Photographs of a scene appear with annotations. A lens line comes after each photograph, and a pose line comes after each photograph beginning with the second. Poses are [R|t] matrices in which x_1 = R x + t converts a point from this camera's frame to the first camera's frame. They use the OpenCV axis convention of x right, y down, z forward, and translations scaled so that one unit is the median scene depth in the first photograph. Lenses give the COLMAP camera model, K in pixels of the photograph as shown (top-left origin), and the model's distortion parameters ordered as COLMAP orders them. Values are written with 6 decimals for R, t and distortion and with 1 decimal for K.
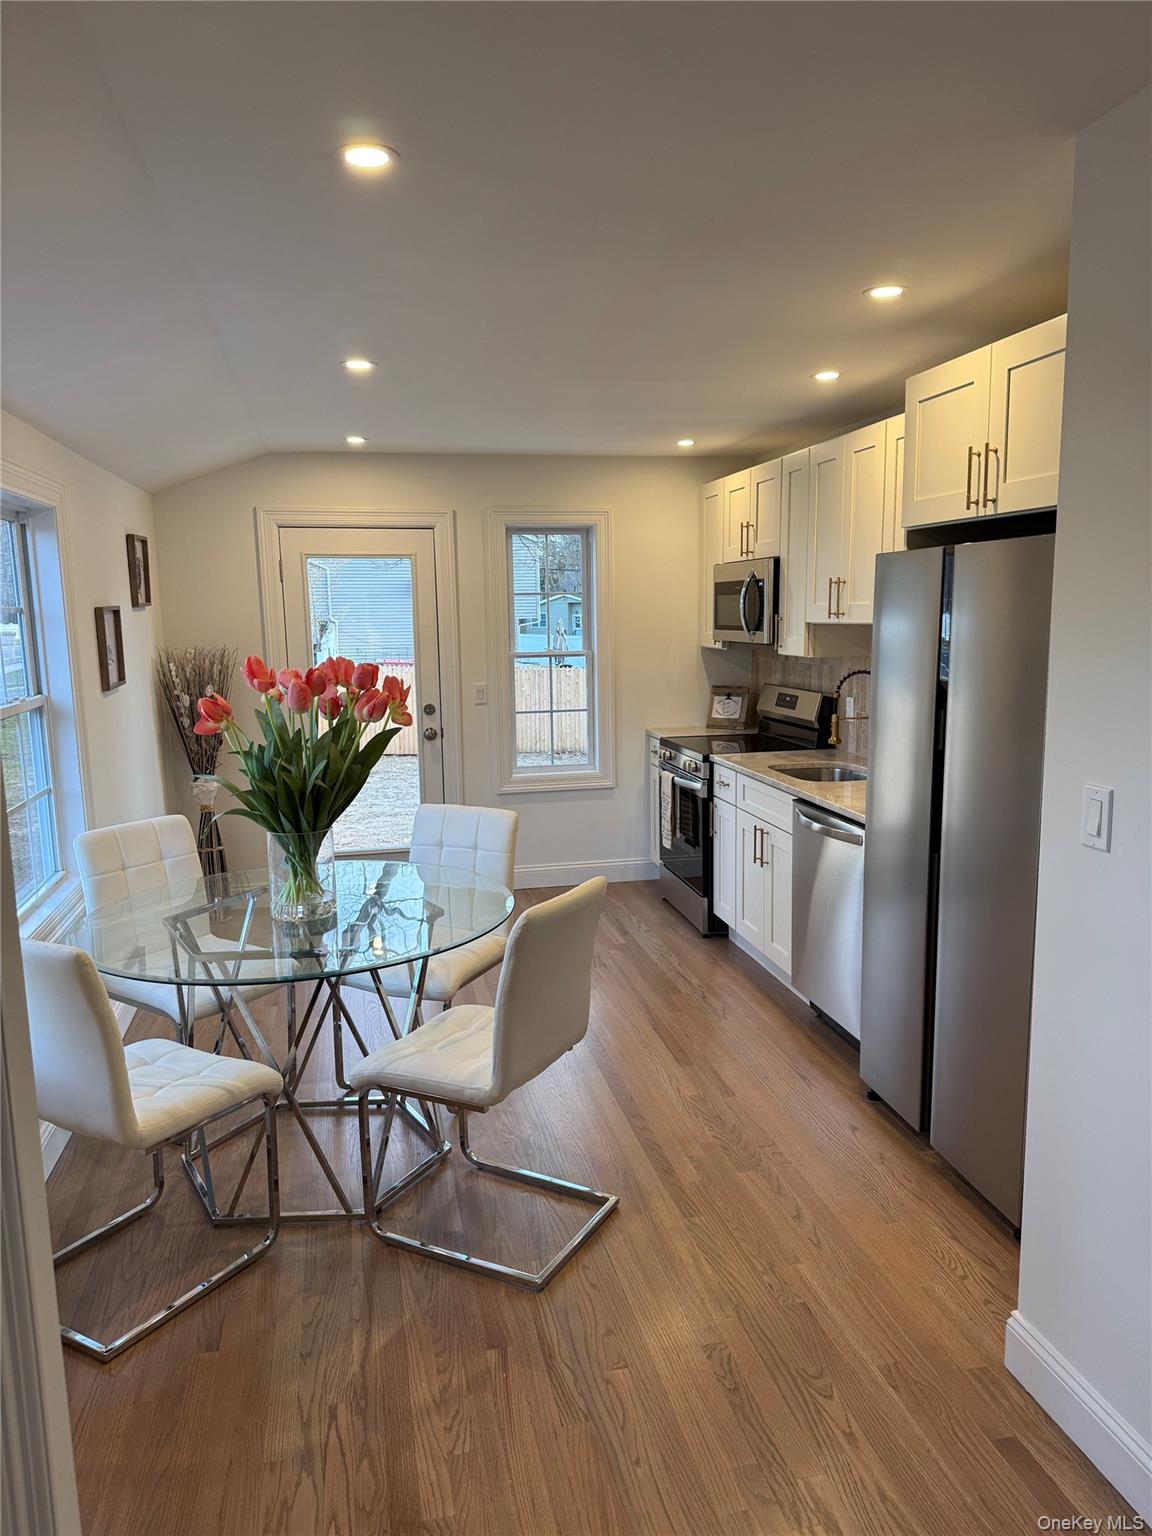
lens RADIAL K [[1063.9, 0, 576.0], [0, 1063.9, 768.0], [0, 0, 1]] dist [0.130007, -0.182914]
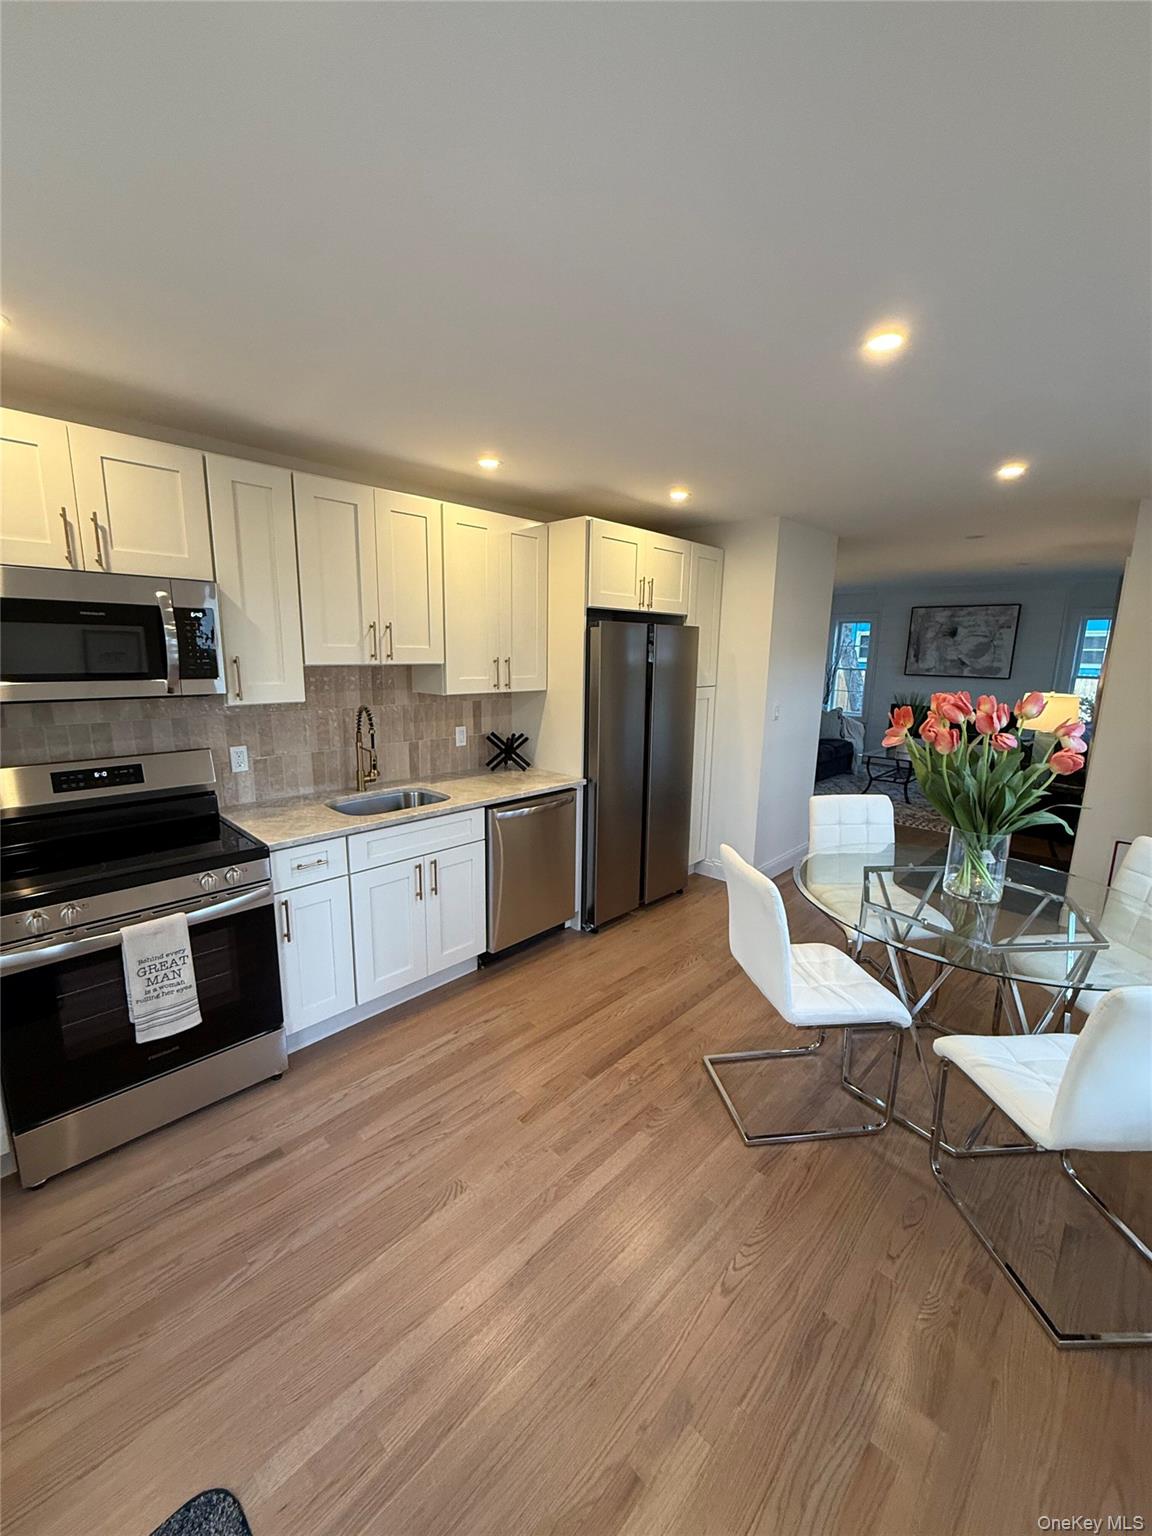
lens RADIAL K [[612.1, 0, 576.0], [0, 612.1, 768.0], [0, 0, 1]] dist [-0.001494, -0.000175]
pose [[-0.558787, -0.144206, 0.816677, -0.364776], [0.120714, 0.960134, 0.252131, -0.157446], [-0.820479, 0.239472, -0.519103, 1.118074]]
